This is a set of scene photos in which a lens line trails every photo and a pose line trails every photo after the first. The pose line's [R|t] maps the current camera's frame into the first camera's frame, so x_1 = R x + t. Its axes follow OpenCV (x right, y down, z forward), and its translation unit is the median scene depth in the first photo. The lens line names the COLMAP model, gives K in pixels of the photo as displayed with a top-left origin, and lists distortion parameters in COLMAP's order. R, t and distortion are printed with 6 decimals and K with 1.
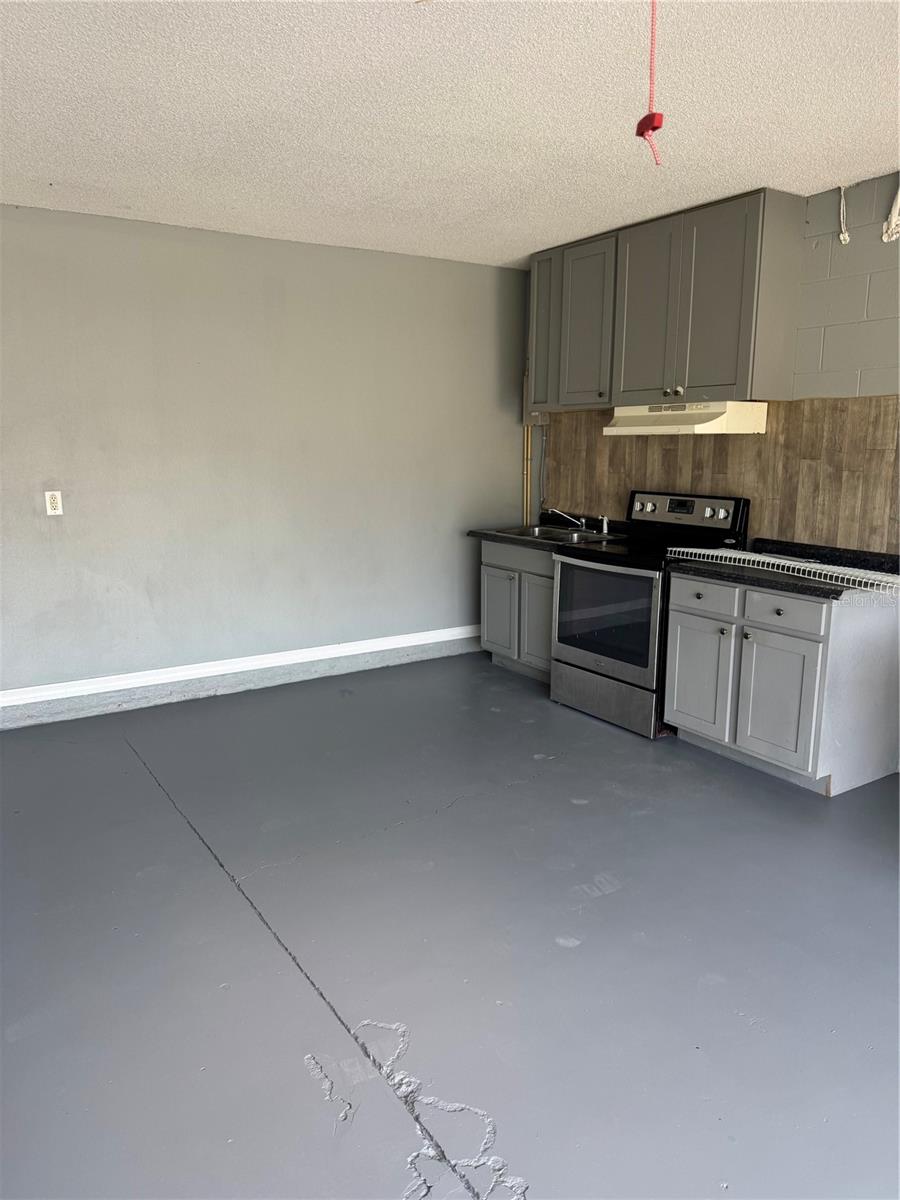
lens RADIAL K [[838.2, 0, 445.4], [0, 838.2, 607.1], [0, 0, 1]] dist [0.102580, -0.139490]
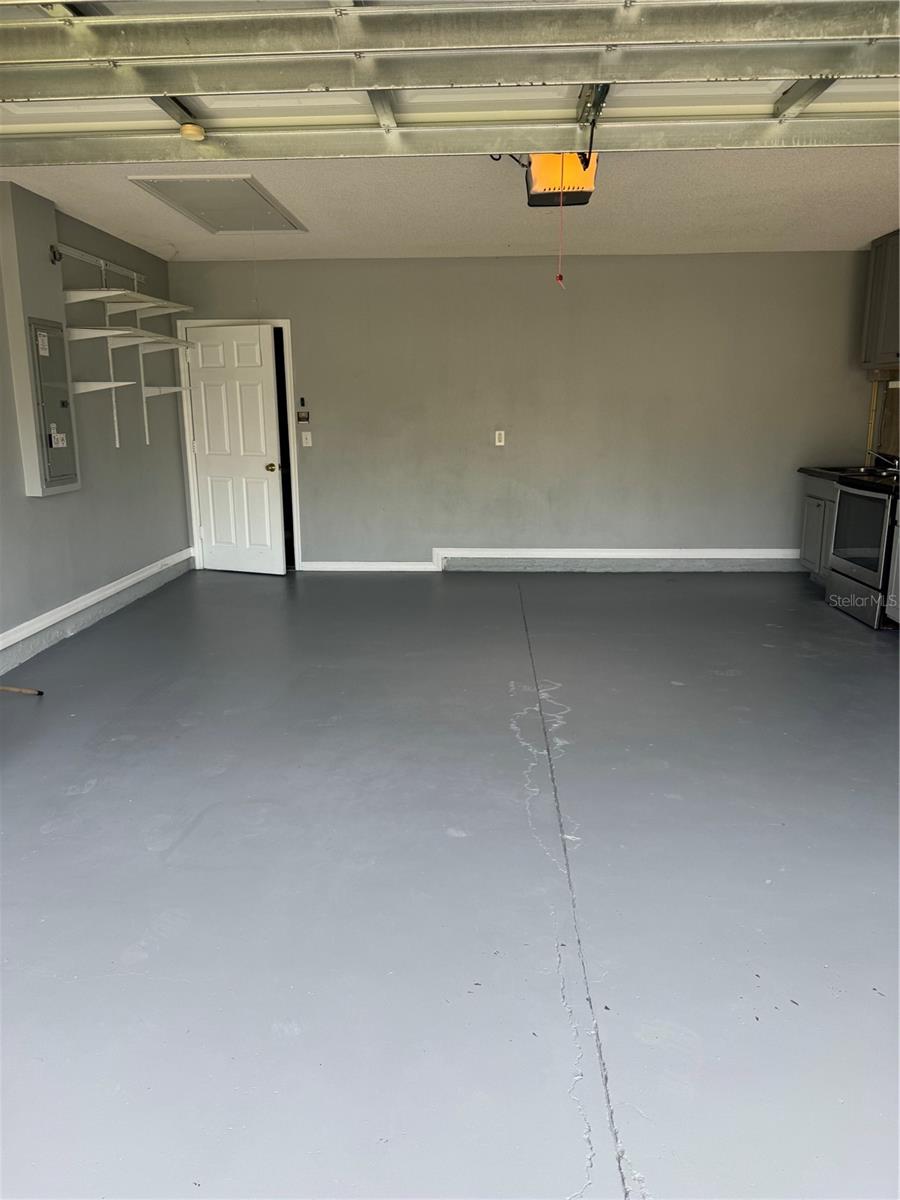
lens RADIAL K [[838.2, 0, 445.4], [0, 838.2, 607.1], [0, 0, 1]] dist [0.102580, -0.139490]
pose [[0.815108, 0.129363, -0.564680, 0.396134], [-0.108533, 0.991590, 0.070498, 0.094099], [0.569051, 0.003823, 0.822294, -0.383441]]
